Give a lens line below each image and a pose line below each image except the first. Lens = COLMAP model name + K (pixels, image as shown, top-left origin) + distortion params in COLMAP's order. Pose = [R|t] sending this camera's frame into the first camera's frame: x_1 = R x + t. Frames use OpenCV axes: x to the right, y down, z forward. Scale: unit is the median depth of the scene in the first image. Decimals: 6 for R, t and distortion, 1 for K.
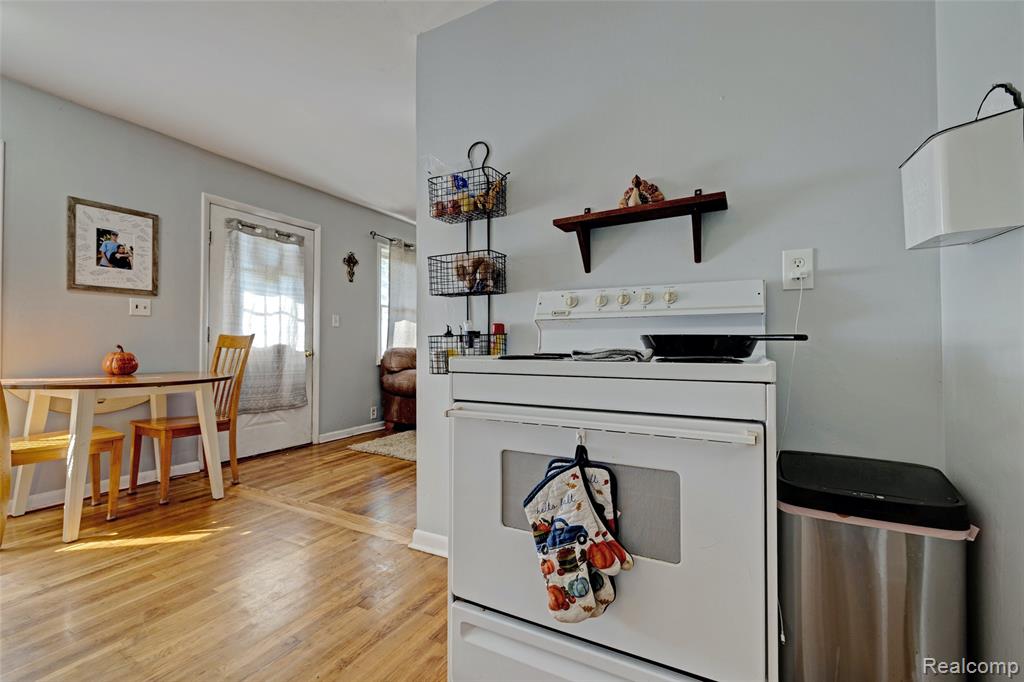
lens RADIAL K [[439.0, 0, 510.5], [0, 439.0, 338.3], [0, 0, 1]] dist [-0.000217, -0.000032]
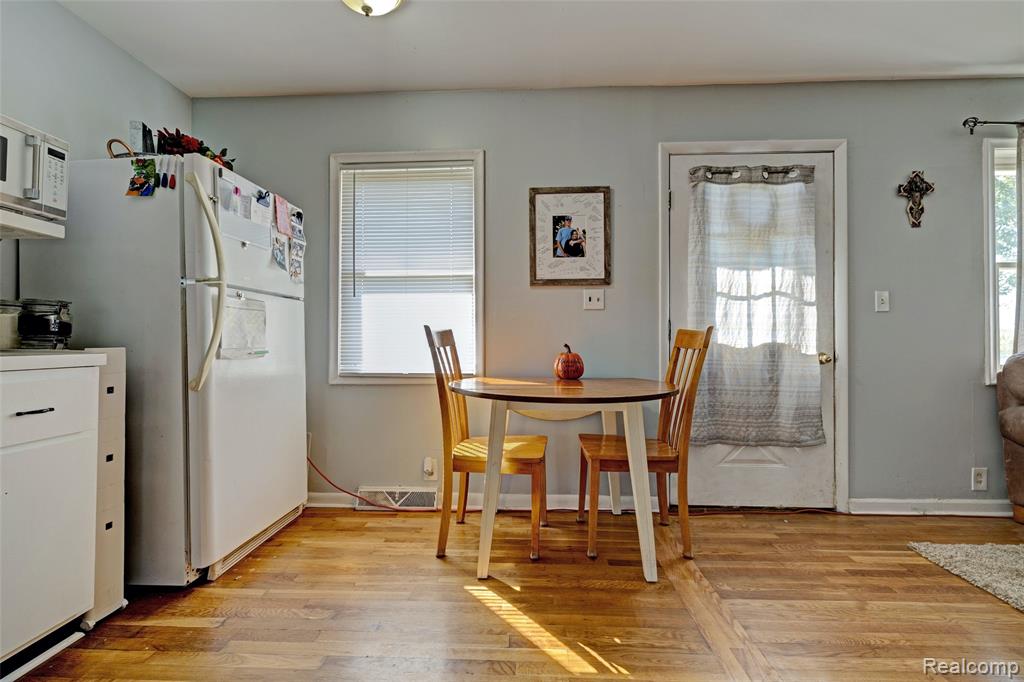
lens RADIAL K [[439.0, 0, 510.7], [0, 439.0, 337.0], [0, 0, 1]] dist [-0.000217, -0.000032]
pose [[0.439460, -0.010845, -0.898197, -0.128982], [0.013897, 0.999890, -0.005274, 0.003325], [0.898155, -0.010164, 0.439562, 0.408309]]
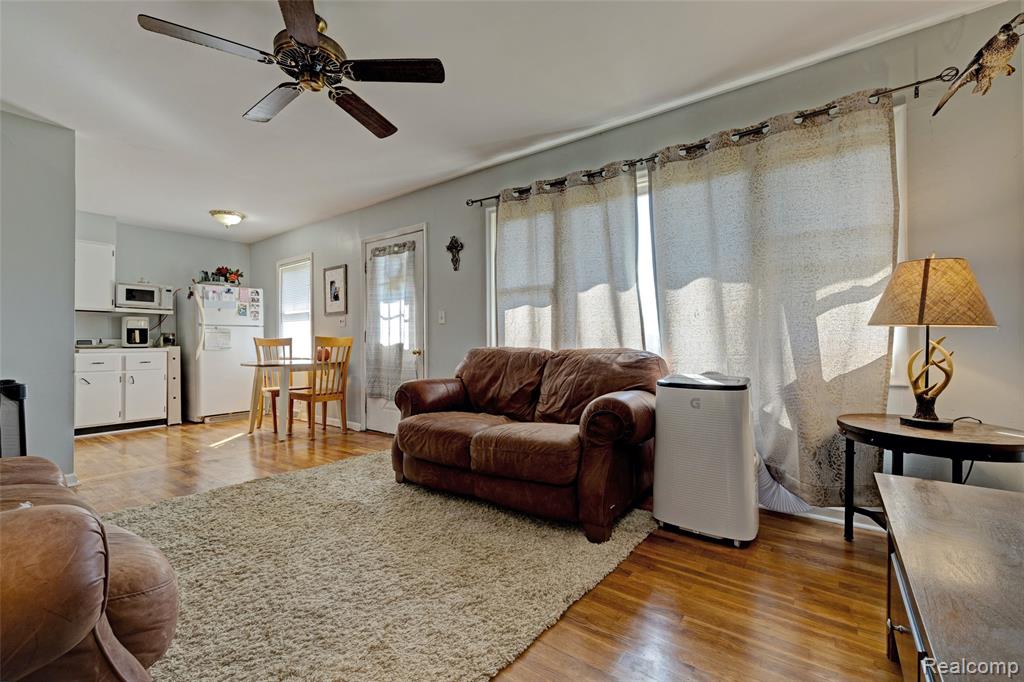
lens RADIAL K [[439.0, 0, 508.1], [0, 439.0, 340.1], [0, 0, 1]] dist [-0.000217, -0.000032]
pose [[-0.145446, -0.000675, -0.989366, 0.620603], [0.024168, 0.999699, -0.004235, 0.018912], [0.989071, -0.024527, -0.145386, 1.587301]]
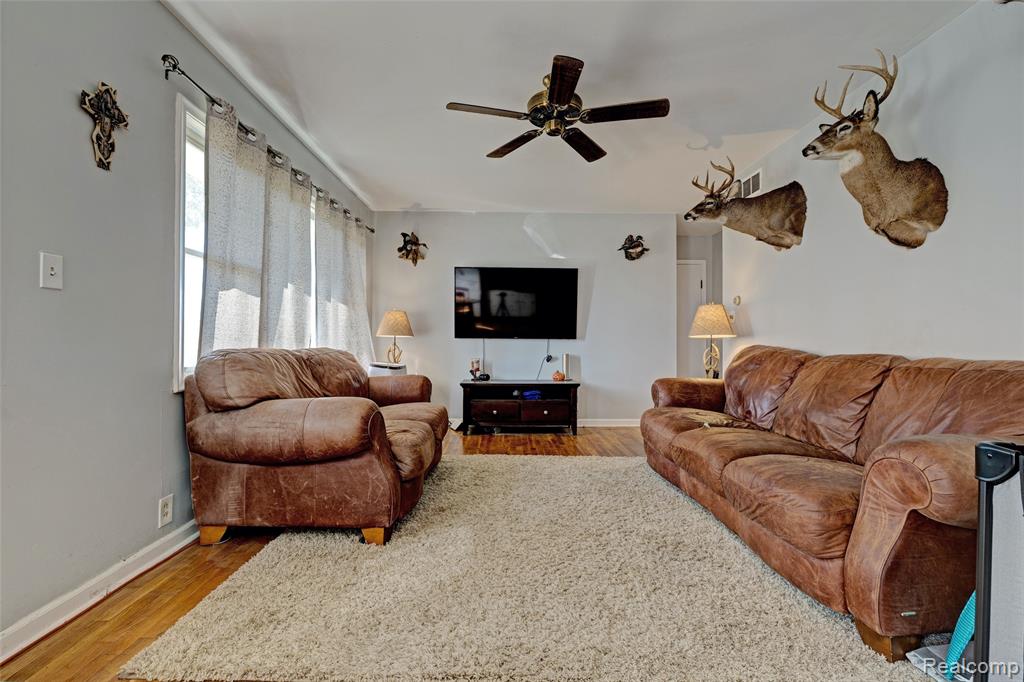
lens RADIAL K [[439.0, 0, 501.9], [0, 439.0, 341.1], [0, 0, 1]] dist [-0.000217, -0.000032]
pose [[0.875511, 0.008952, 0.483116, -0.324487], [-0.016710, 0.999791, 0.011757, 0.004711], [-0.482910, -0.018367, 0.875477, 0.680910]]
